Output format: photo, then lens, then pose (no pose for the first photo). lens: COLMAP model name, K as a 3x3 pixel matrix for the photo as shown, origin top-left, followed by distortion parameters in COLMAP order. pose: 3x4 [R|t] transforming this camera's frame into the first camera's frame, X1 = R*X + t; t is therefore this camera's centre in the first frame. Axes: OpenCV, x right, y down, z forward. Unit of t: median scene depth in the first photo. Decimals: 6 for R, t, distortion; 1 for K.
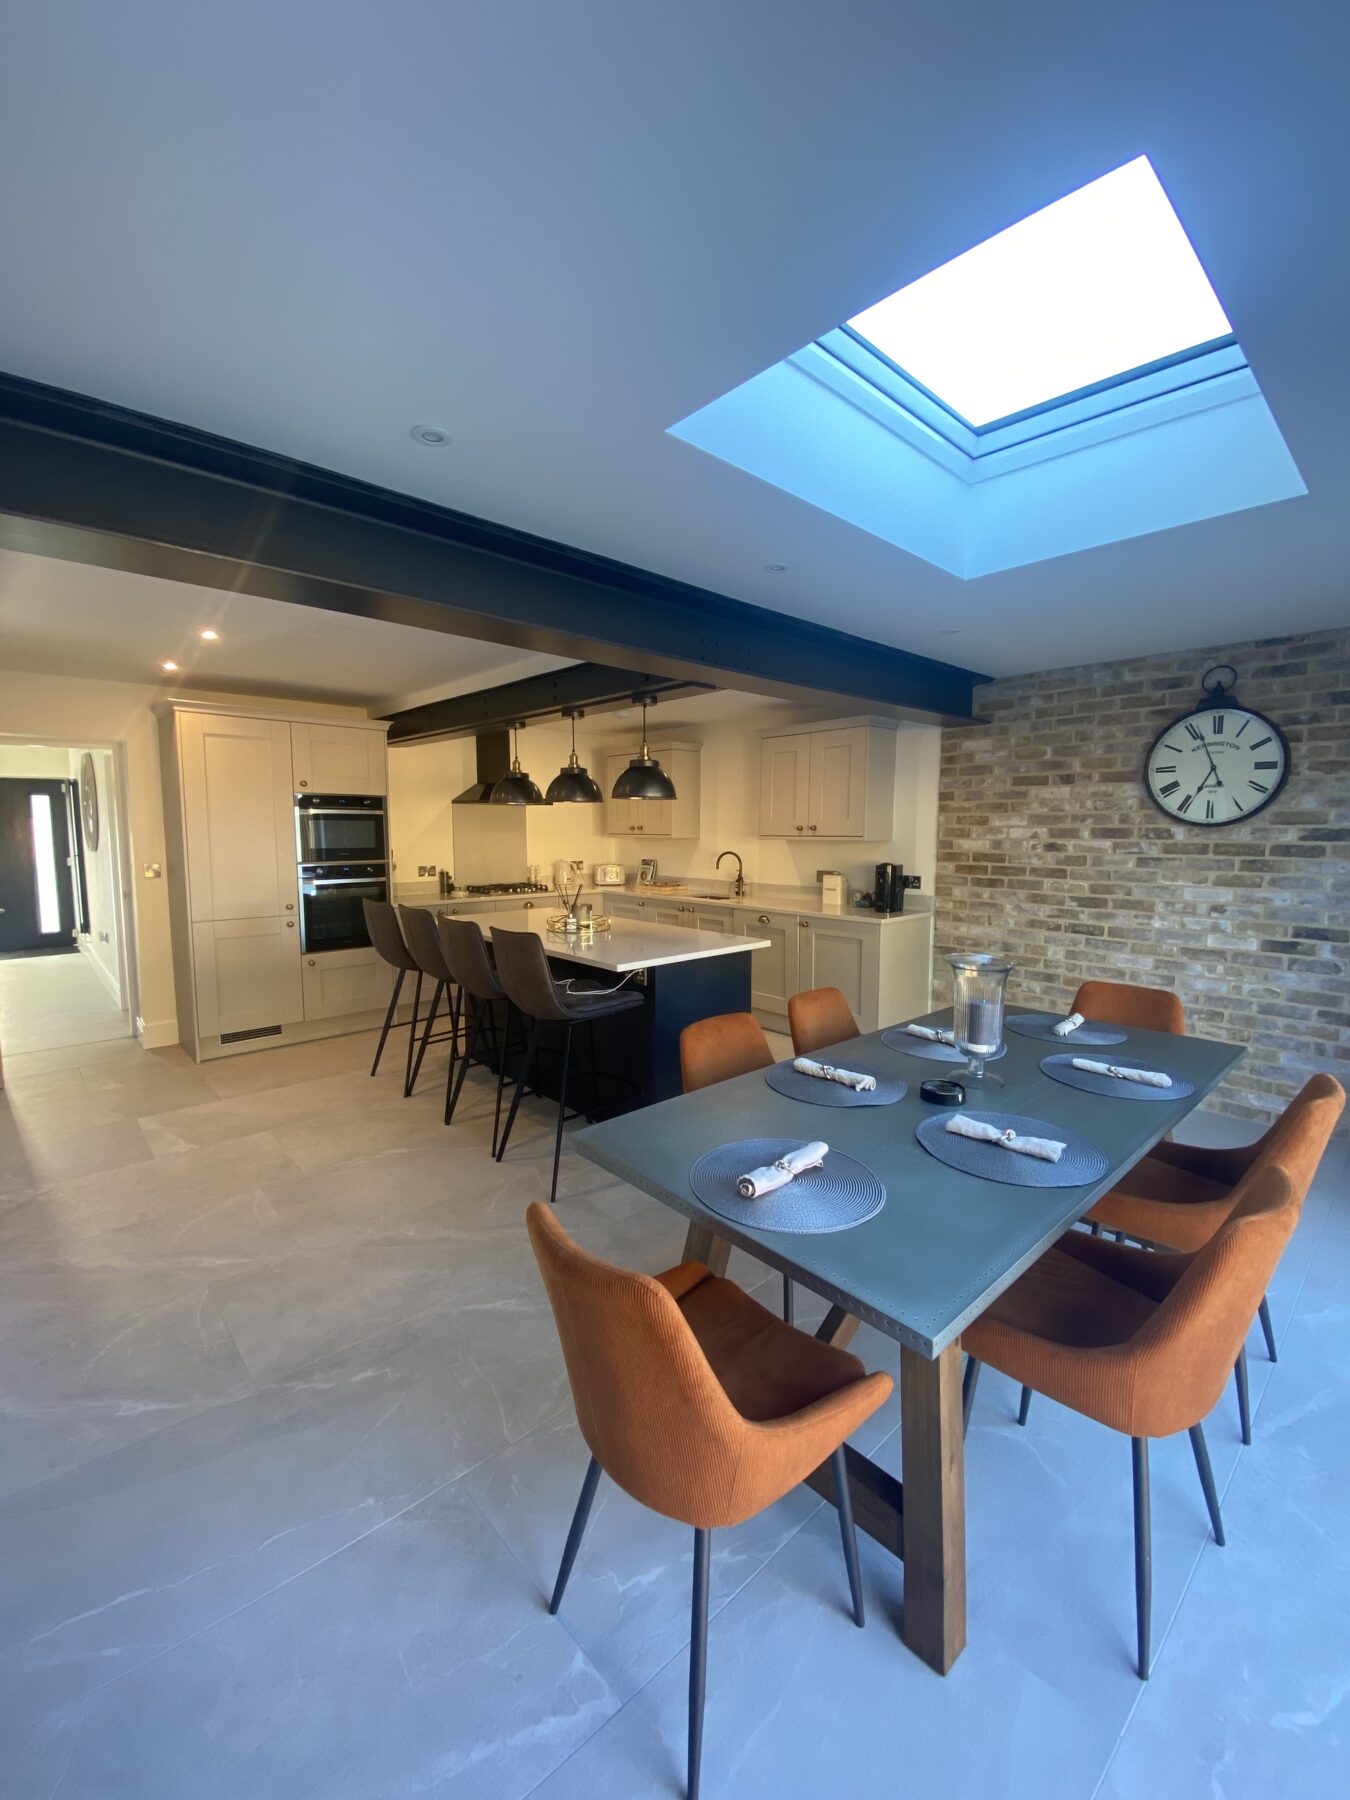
lens RADIAL K [[727.9, 0, 686.2], [0, 727.9, 899.0], [0, 0, 1]] dist [-0.002166, -0.000274]
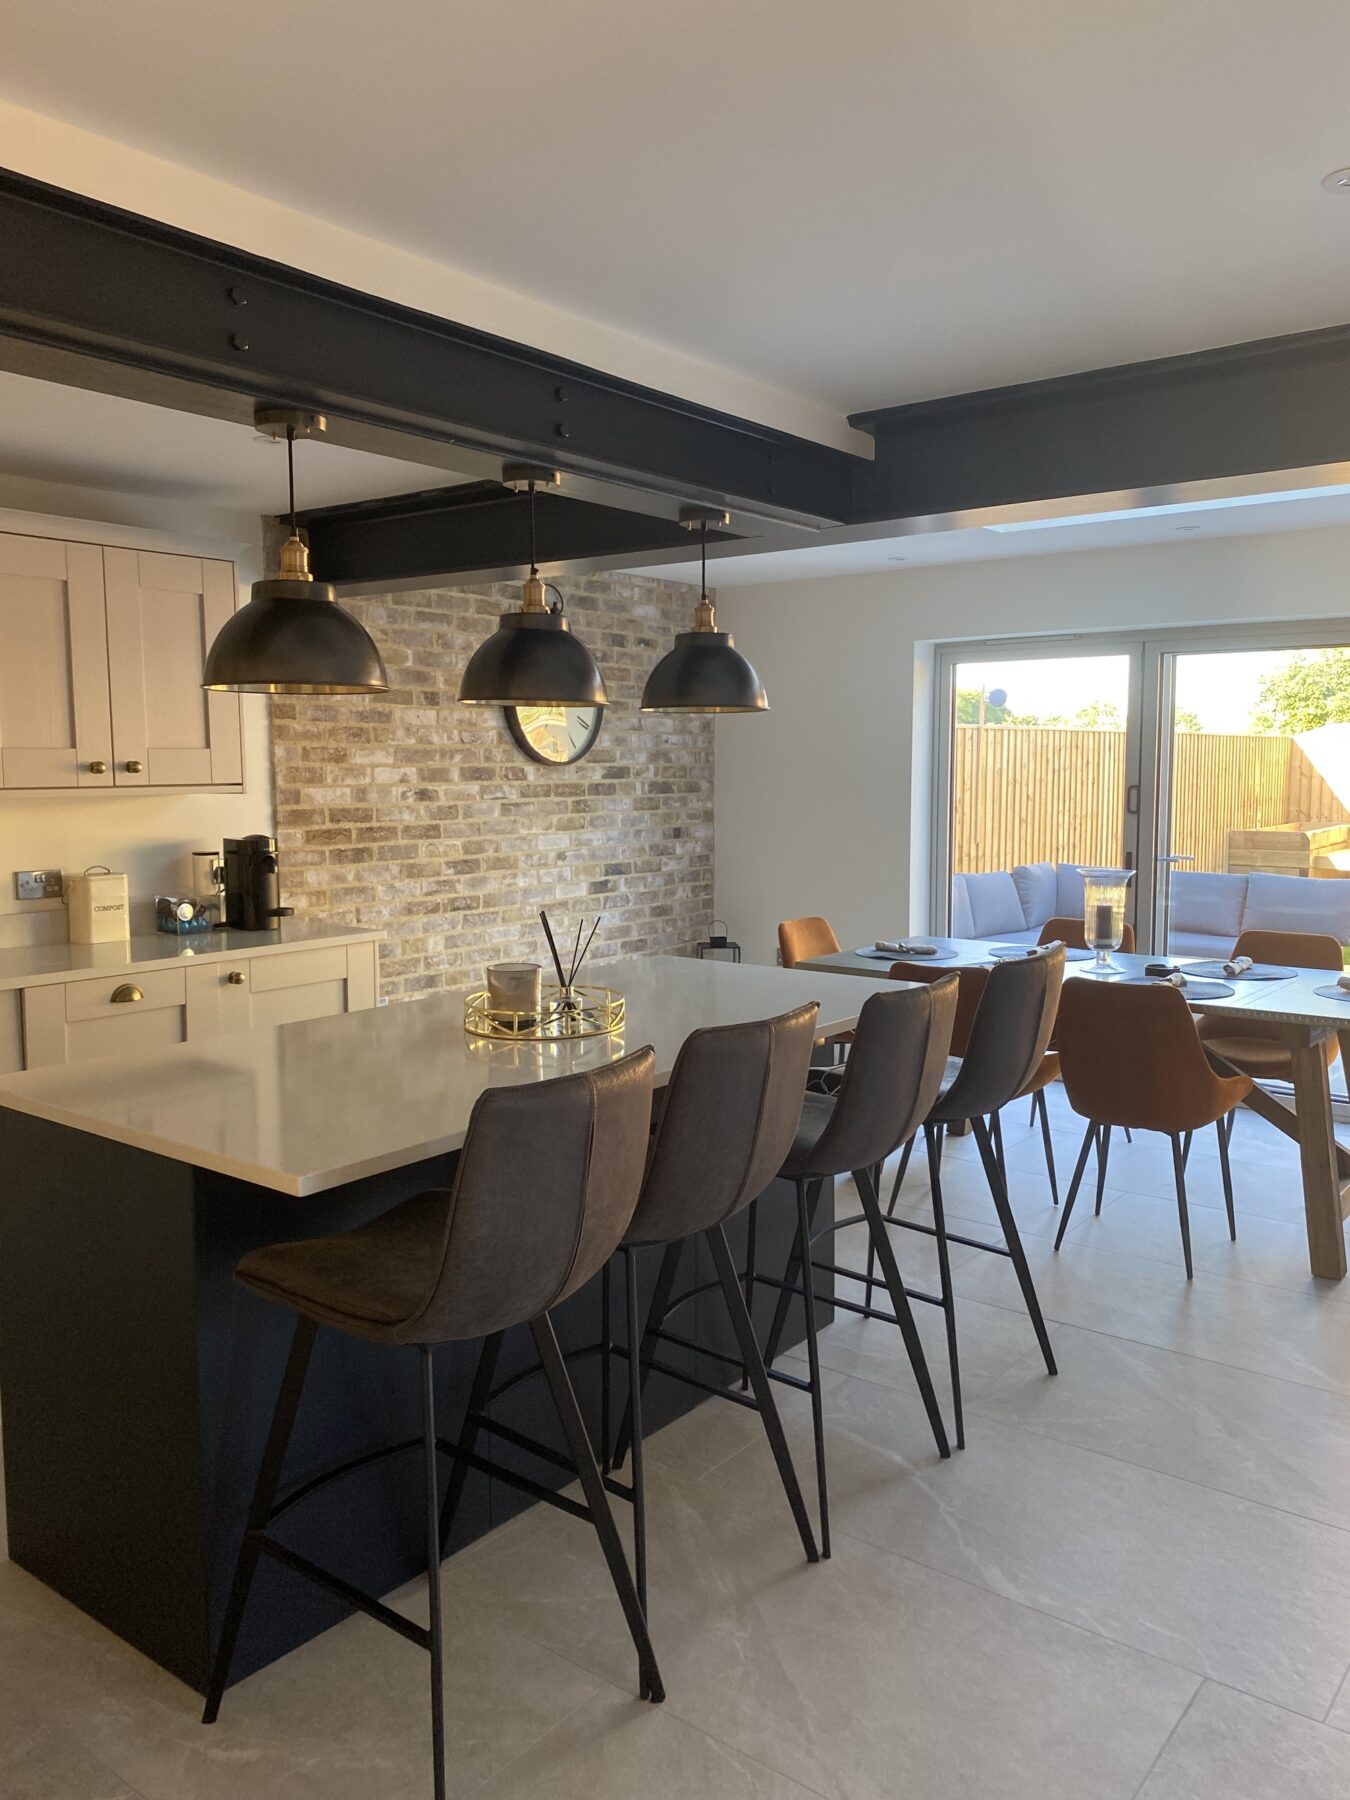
lens RADIAL K [[1379.4, 0, 681.3], [0, 1379.4, 904.1], [0, 0, 1]] dist [0.124521, 0.002790]
pose [[-0.169012, -0.099122, 0.980617, -0.876197], [0.100395, 0.988024, 0.117174, -0.101011], [-0.980488, 0.118253, -0.157036, 1.001233]]
